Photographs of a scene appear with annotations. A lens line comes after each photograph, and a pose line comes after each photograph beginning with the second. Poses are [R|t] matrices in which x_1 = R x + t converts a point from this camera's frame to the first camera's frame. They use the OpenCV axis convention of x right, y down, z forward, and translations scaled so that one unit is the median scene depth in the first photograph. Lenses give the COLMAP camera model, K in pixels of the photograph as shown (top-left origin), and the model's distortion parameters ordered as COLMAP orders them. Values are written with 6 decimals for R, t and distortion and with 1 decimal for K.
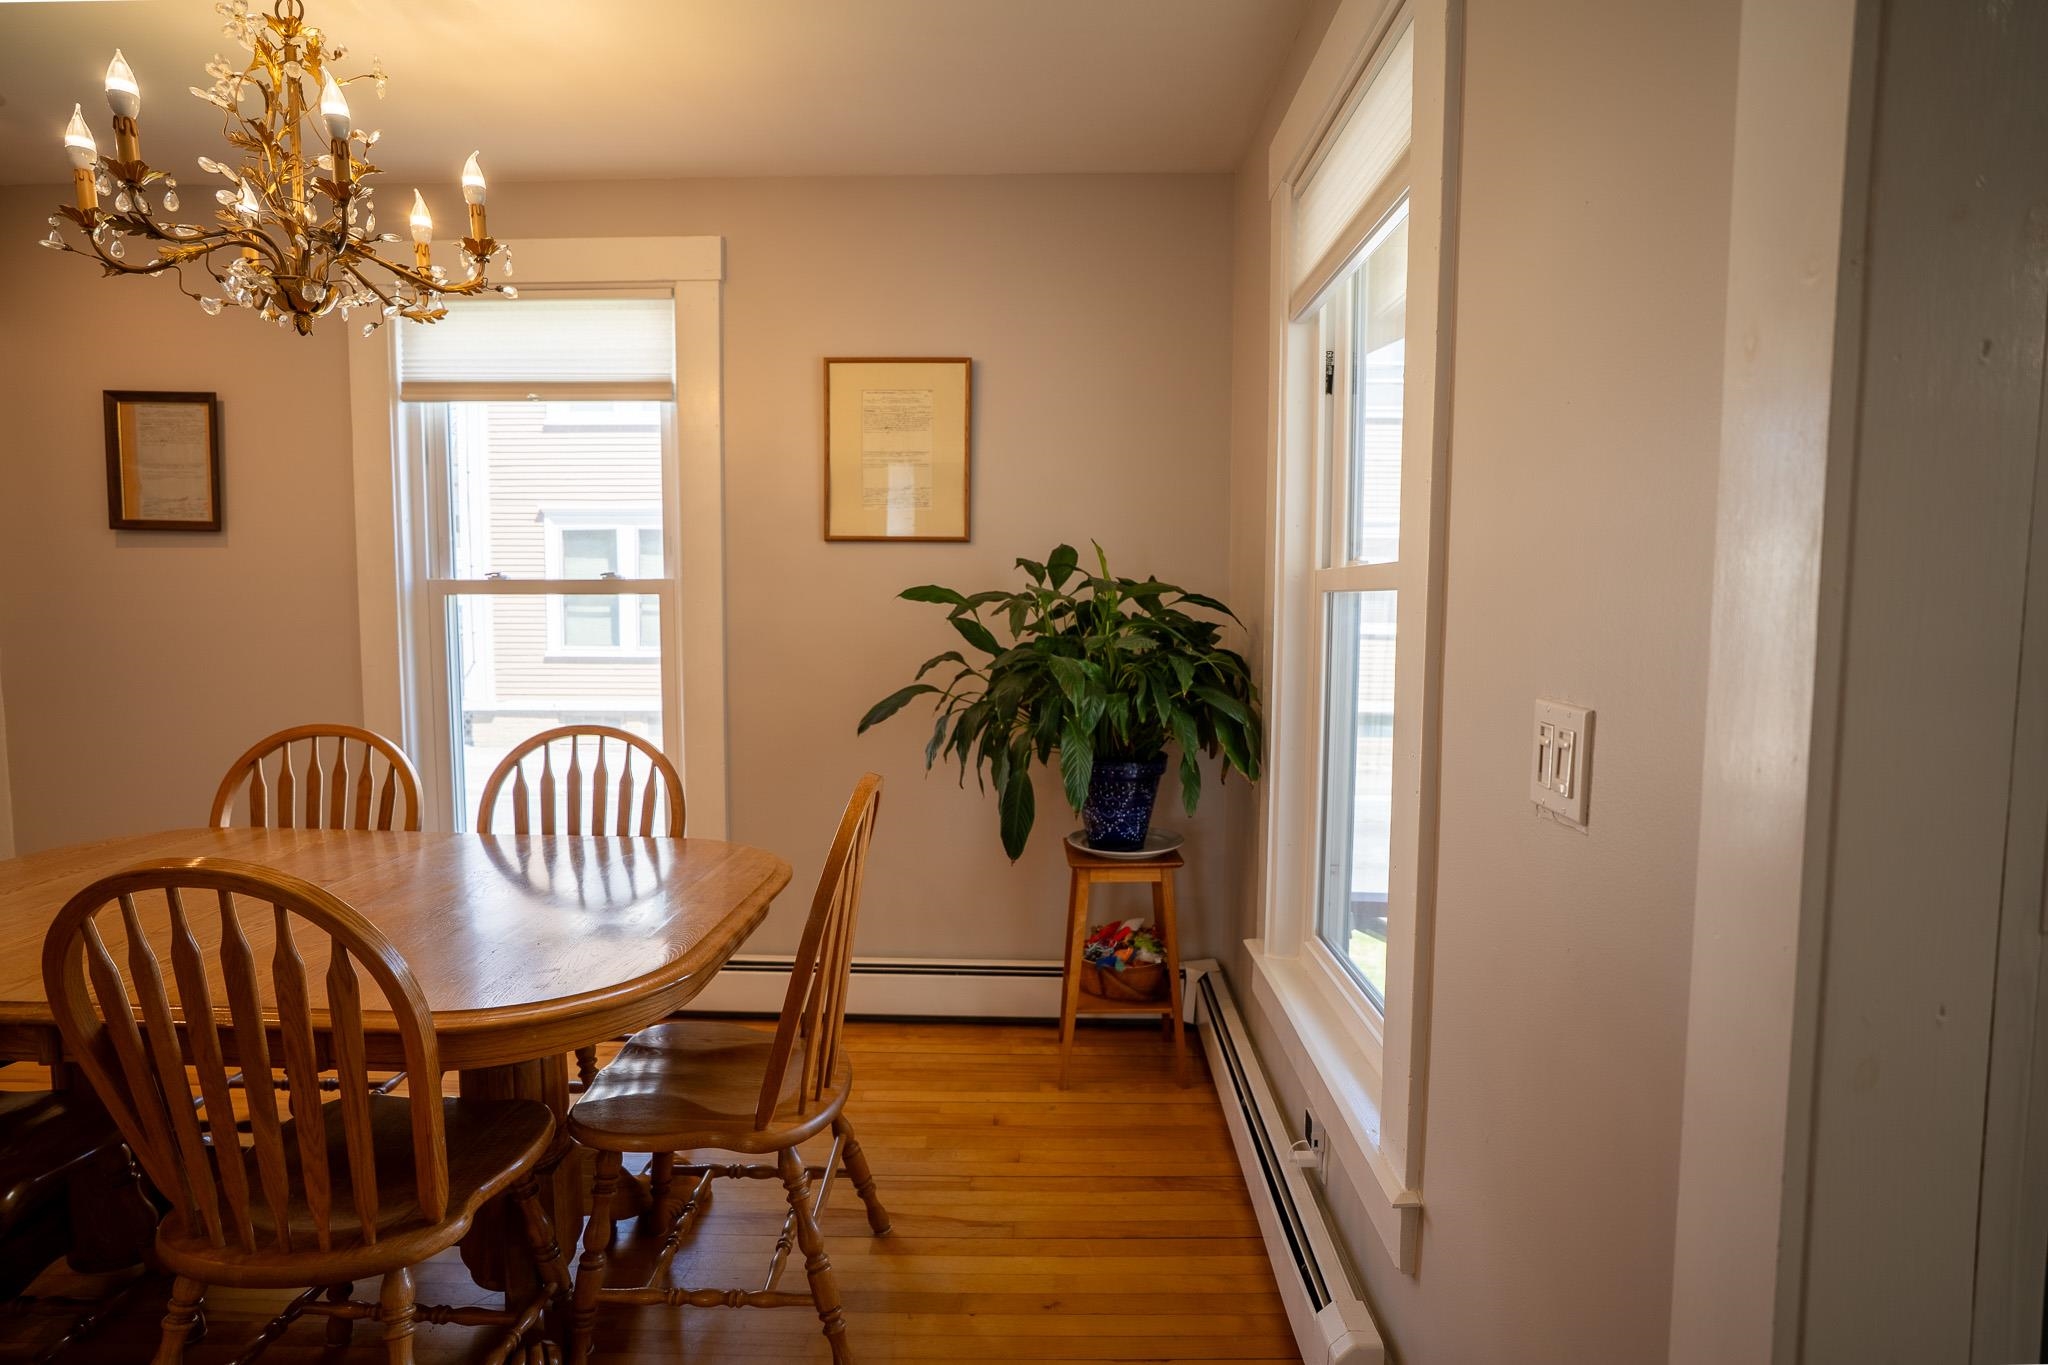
lens RADIAL K [[1072.9, 0, 1023.6], [0, 1072.9, 680.8], [0, 0, 1]] dist [-0.021177, 0.014278]
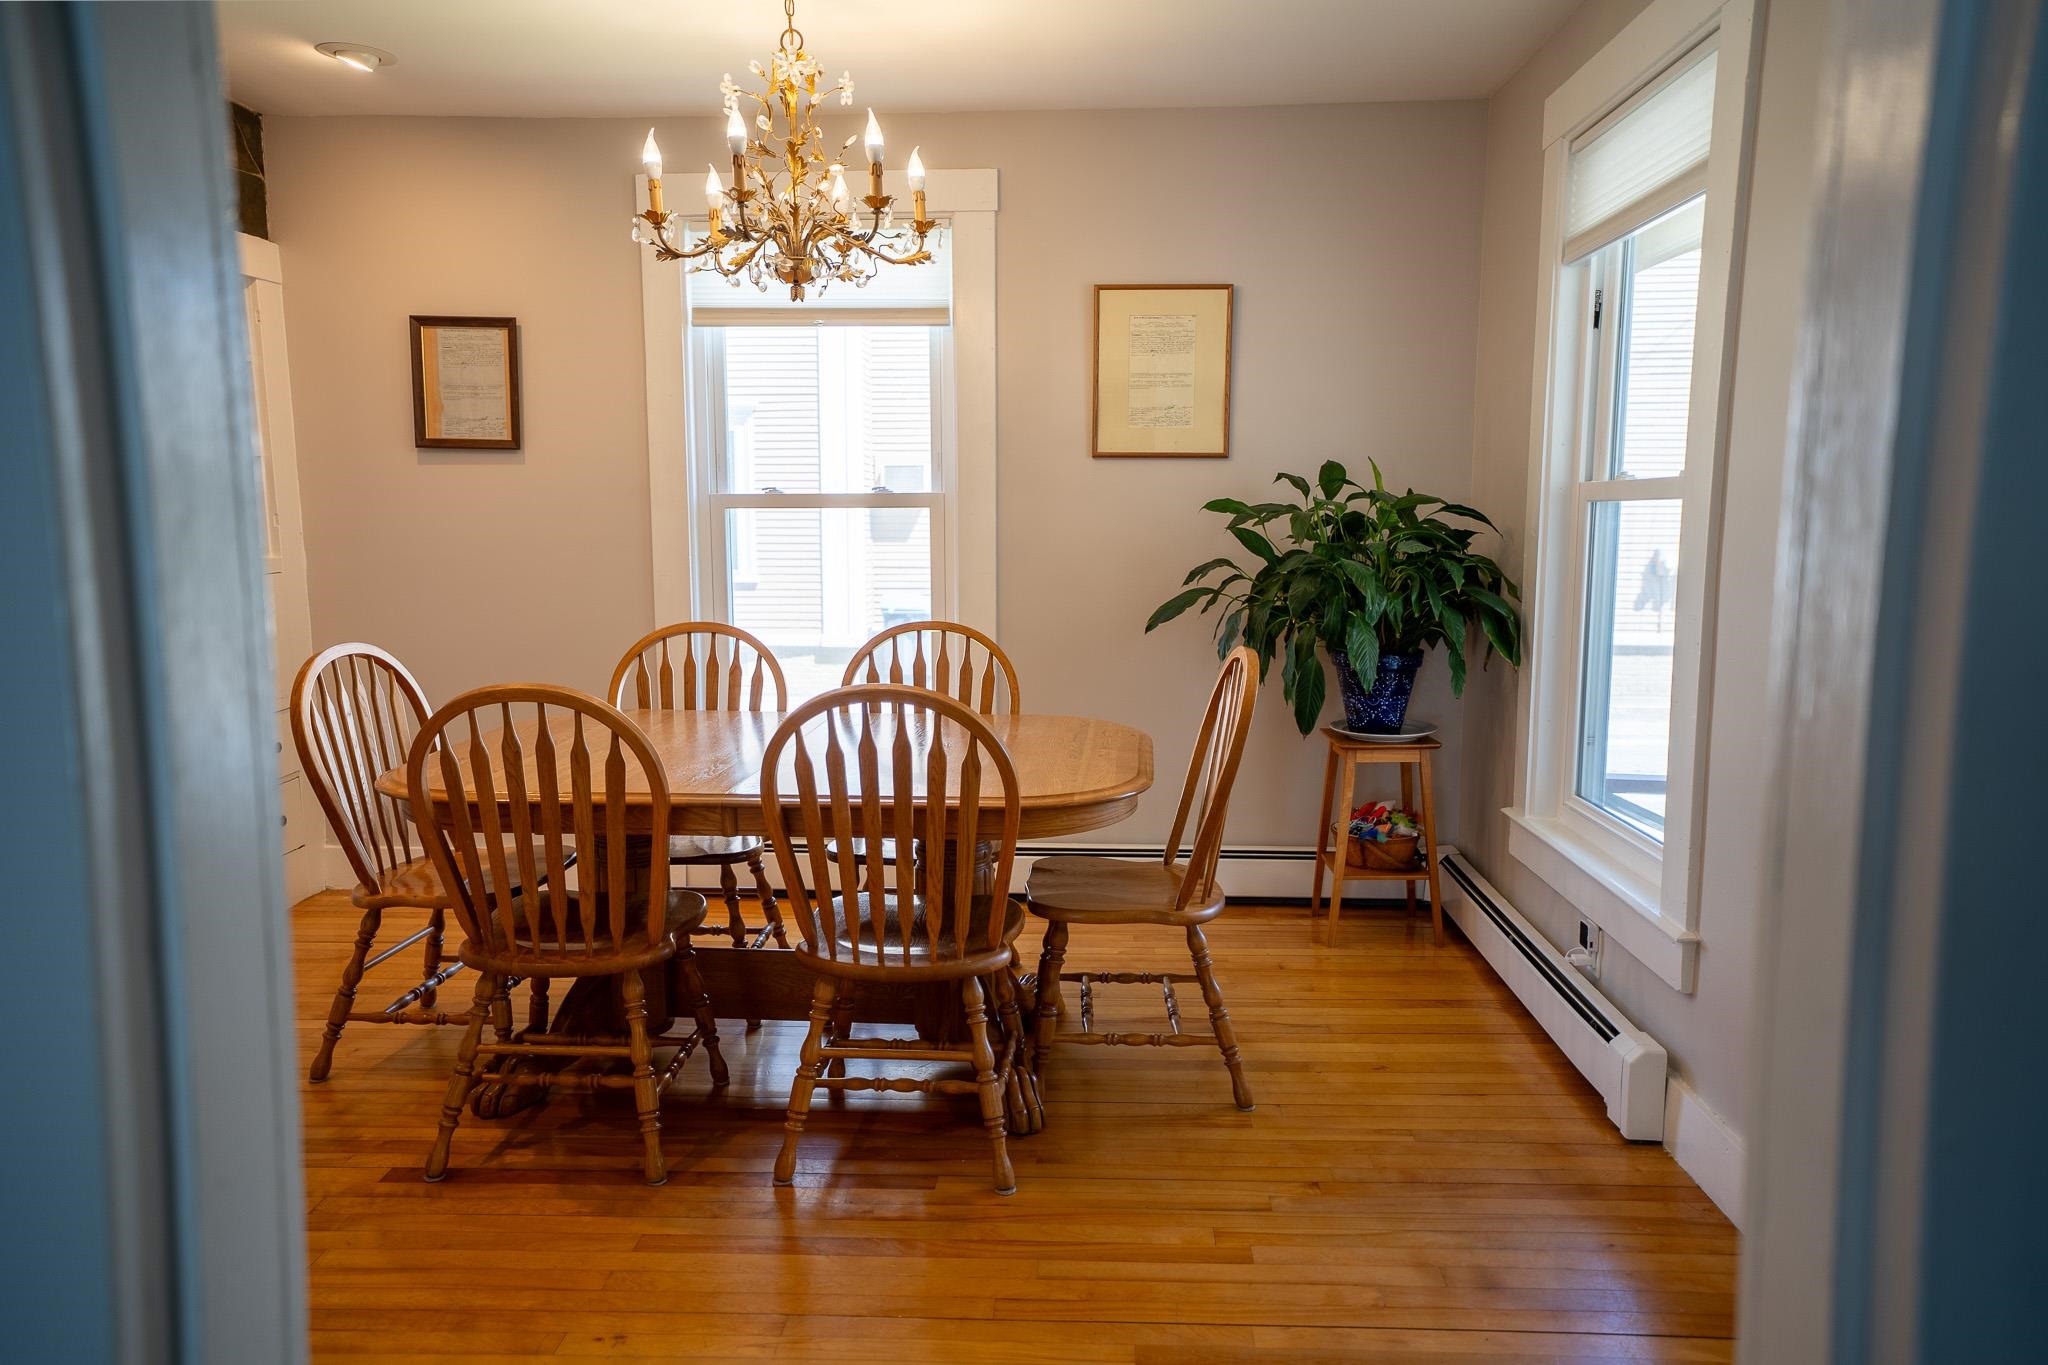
lens RADIAL K [[1366.1, 0, 1027.3], [0, 1366.1, 677.2], [0, 0, 1]] dist [0.039226, 0.008794]
pose [[0.999740, -0.002380, -0.022685, -0.245711], [0.003362, 0.999054, 0.043347, 0.034268], [0.022560, -0.043412, 0.998802, -0.430015]]
